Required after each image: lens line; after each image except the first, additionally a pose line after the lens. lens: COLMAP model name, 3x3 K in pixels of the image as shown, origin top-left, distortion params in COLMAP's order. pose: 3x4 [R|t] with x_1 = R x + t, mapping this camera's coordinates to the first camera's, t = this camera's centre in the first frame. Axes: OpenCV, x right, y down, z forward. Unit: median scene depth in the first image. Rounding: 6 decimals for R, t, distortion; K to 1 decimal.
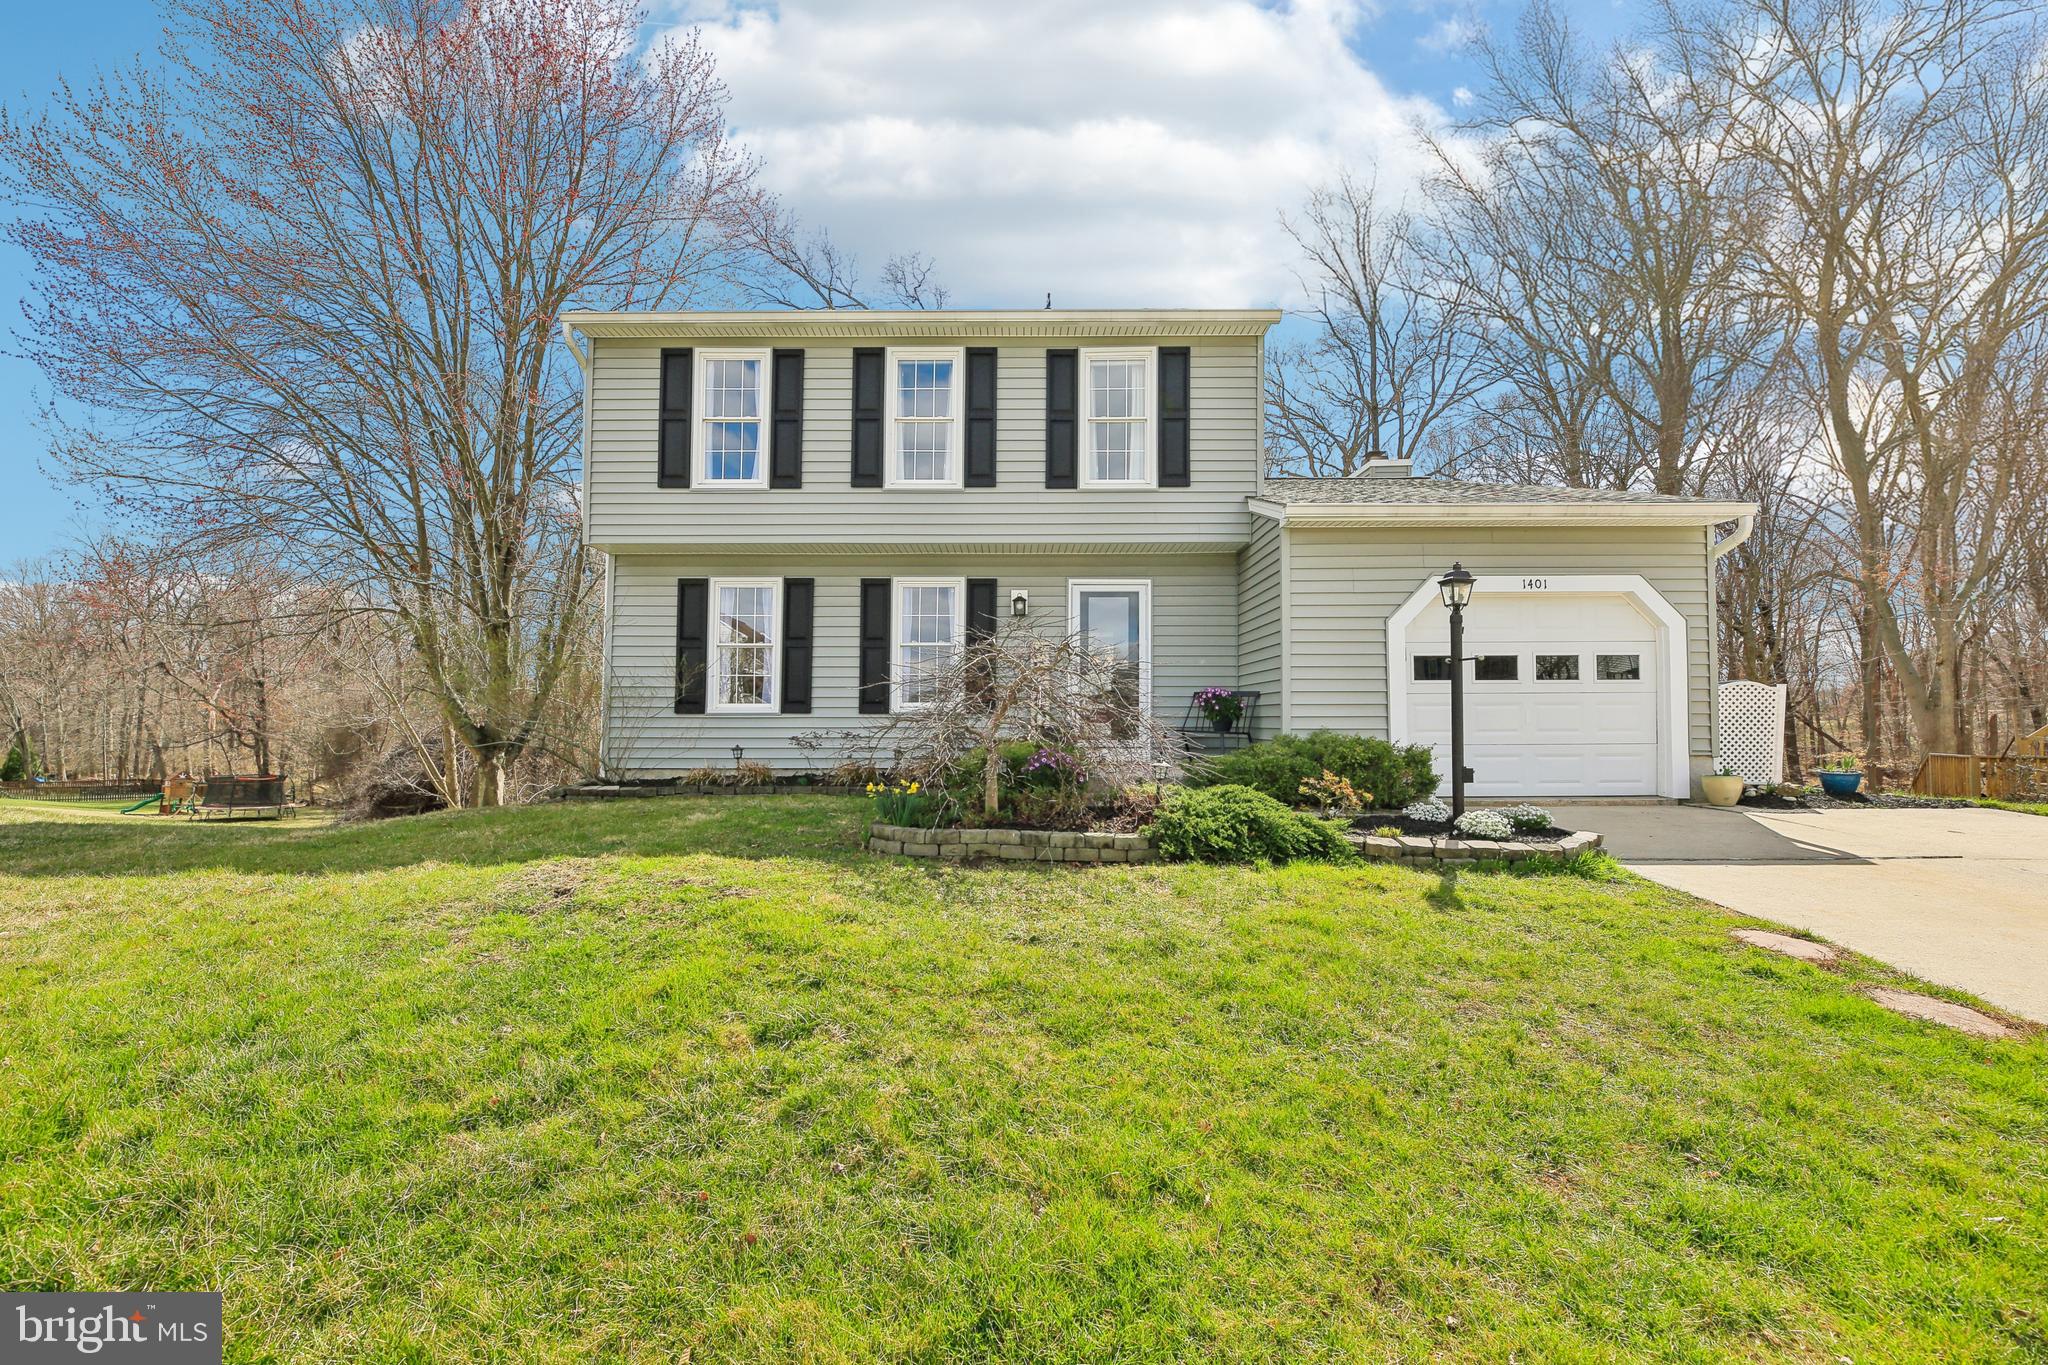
lens RADIAL K [[725.0, 0, 1082.5], [0, 725.0, 688.7], [0, 0, 1]] dist [-0.000404, -0.000002]
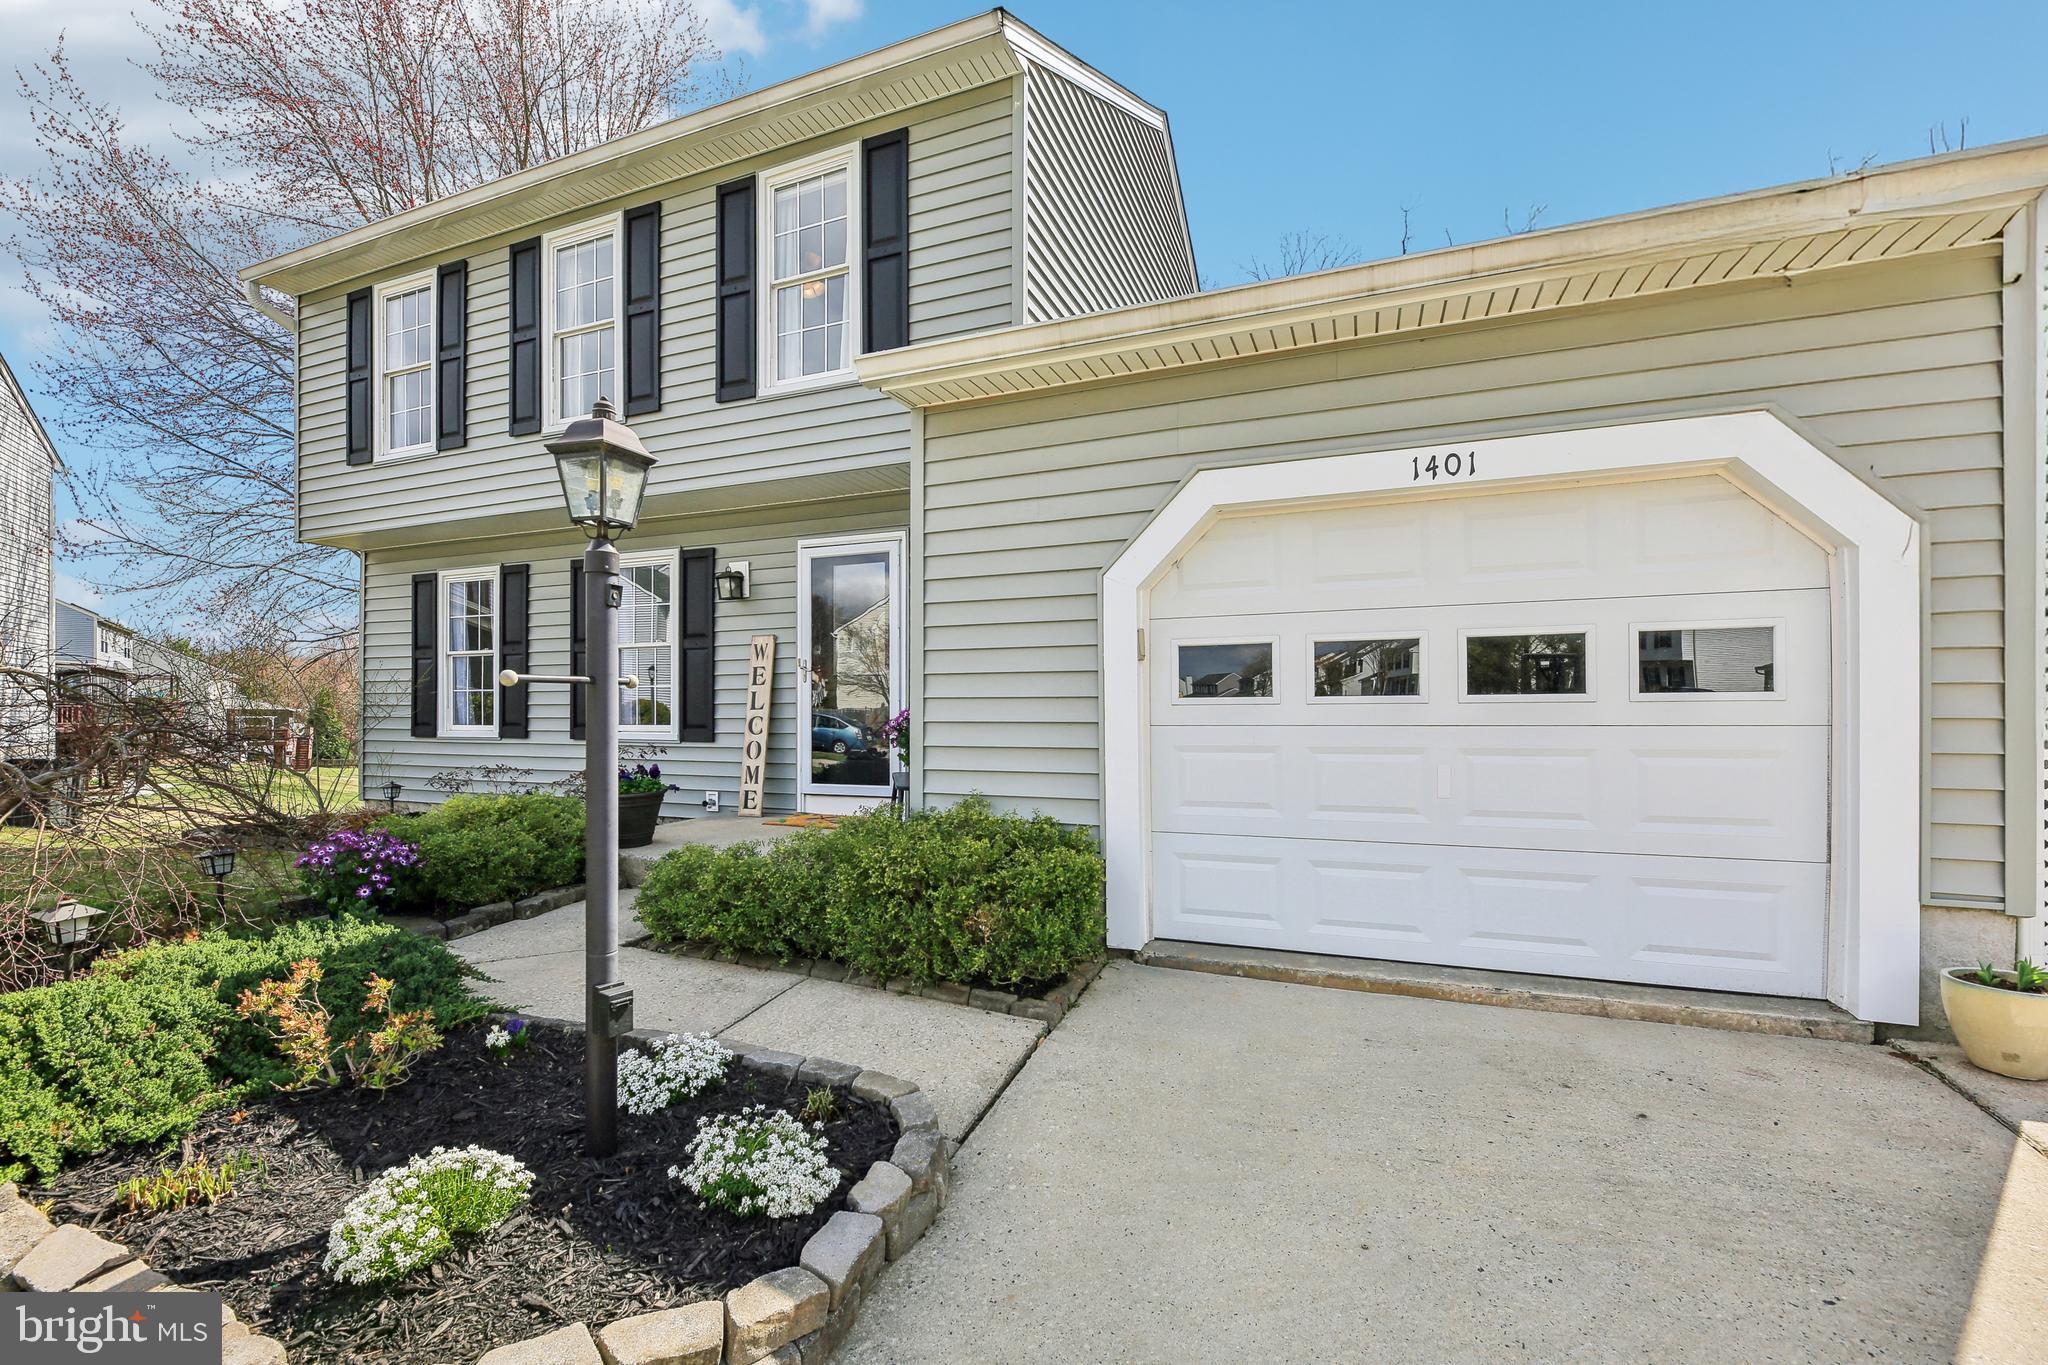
lens RADIAL K [[847.7, 0, 1011.6], [0, 847.7, 706.4], [0, 0, 1]] dist [0.001412, -0.003432]
pose [[0.929909, -0.003198, -0.367776, 0.466518], [0.013624, 0.999575, 0.025758, -0.018180], [0.367538, -0.028963, 0.929558, 0.370225]]
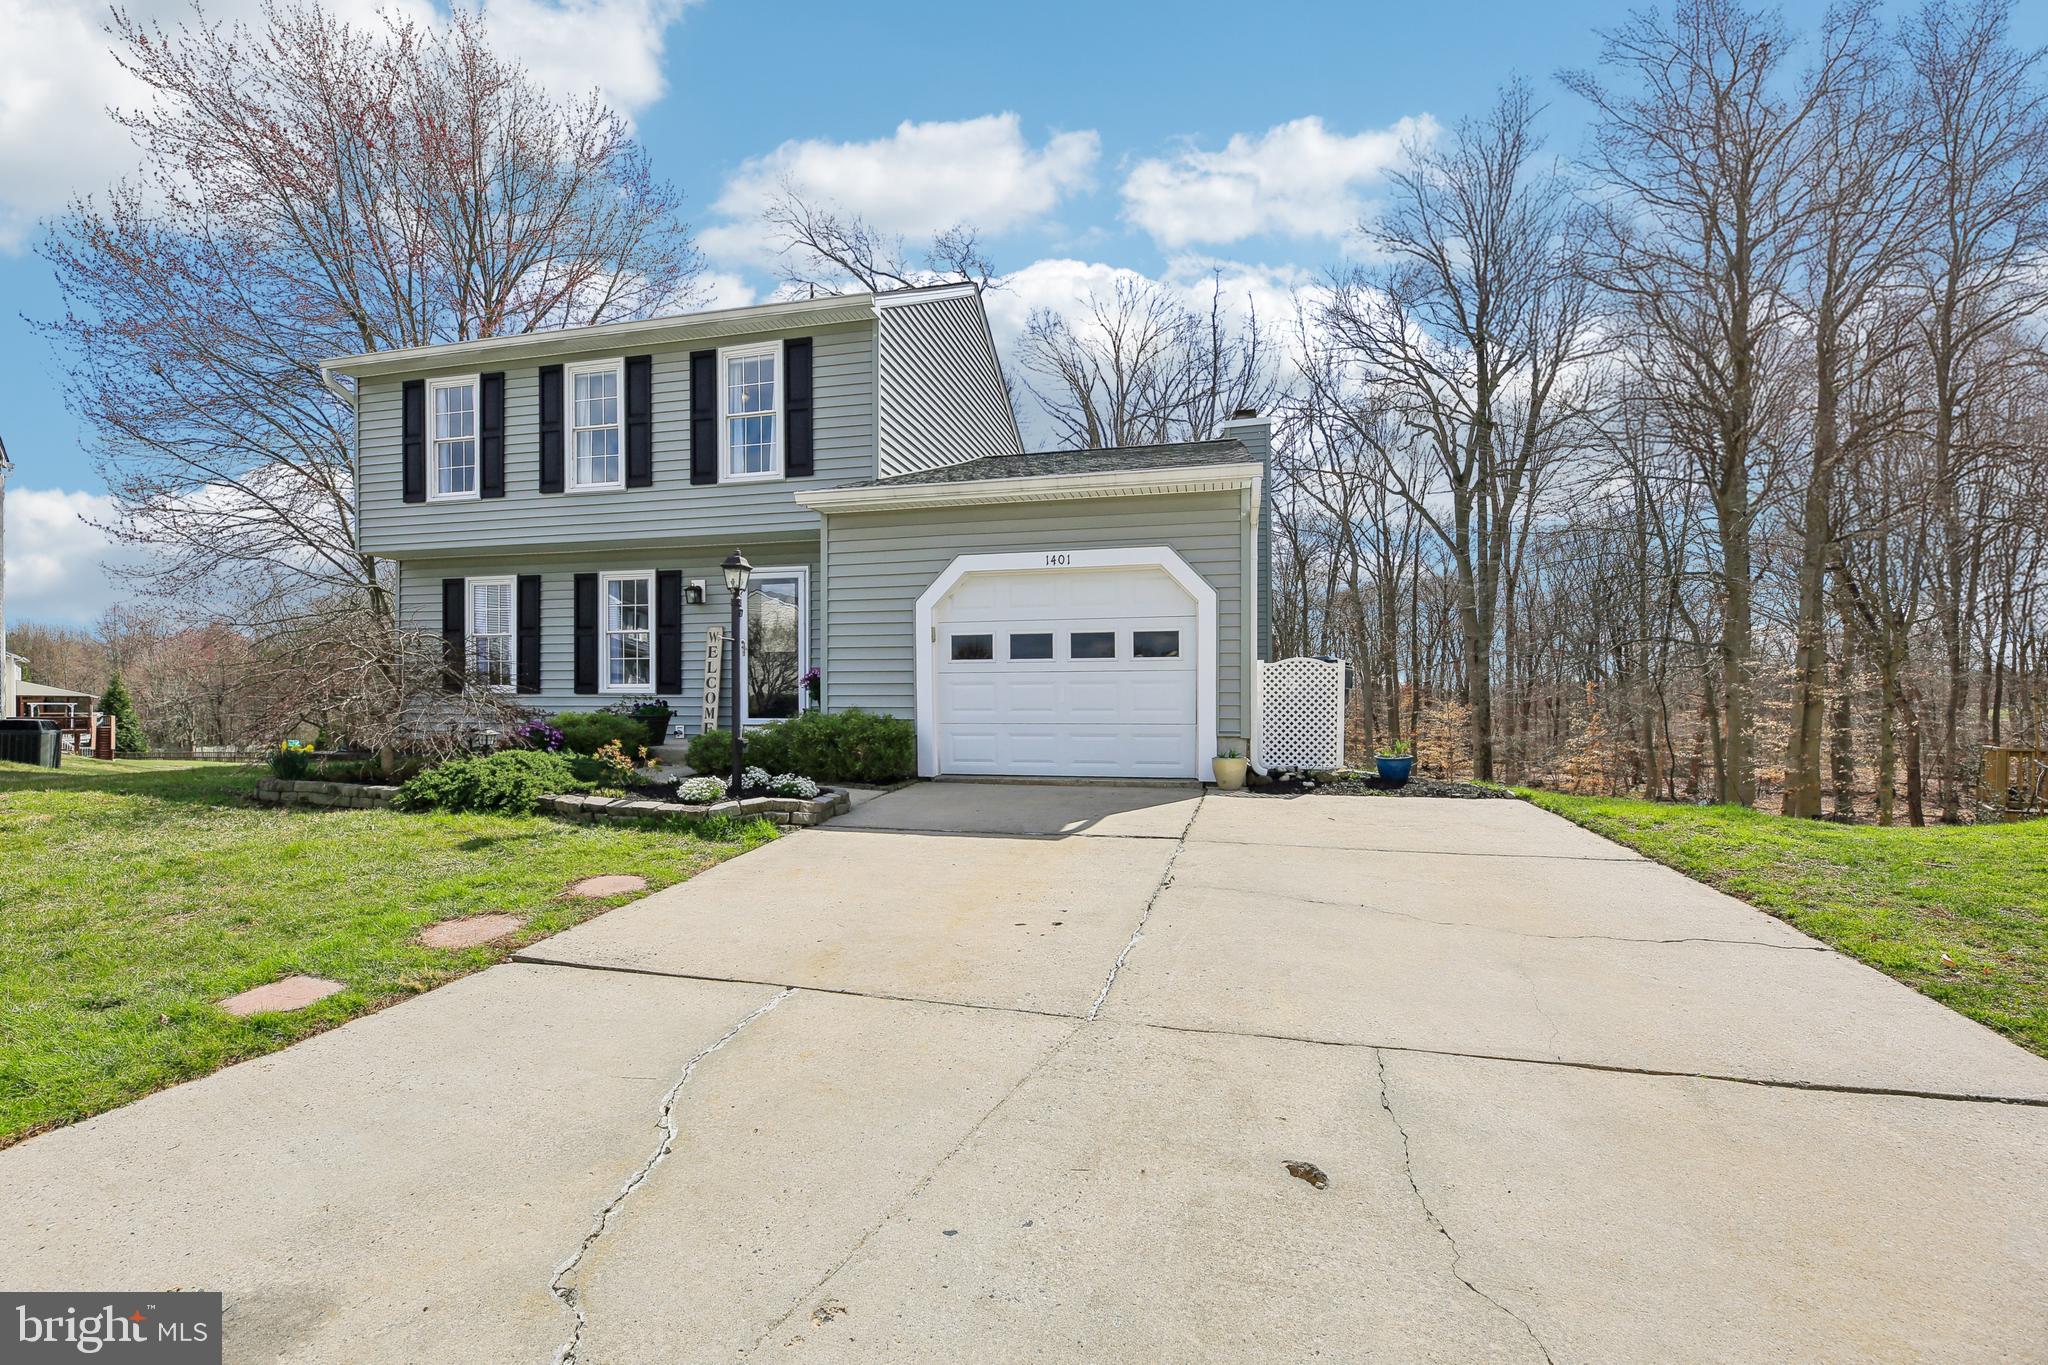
lens RADIAL K [[758.0, 0, 1002.1], [0, 758.0, 711.5], [0, 0, 1]] dist [0.000126, -0.000131]
pose [[0.978104, 0.004101, -0.208075, 0.622940], [0.006442, 0.998730, 0.049964, 0.006718], [0.208015, -0.050210, 0.976836, -0.020134]]
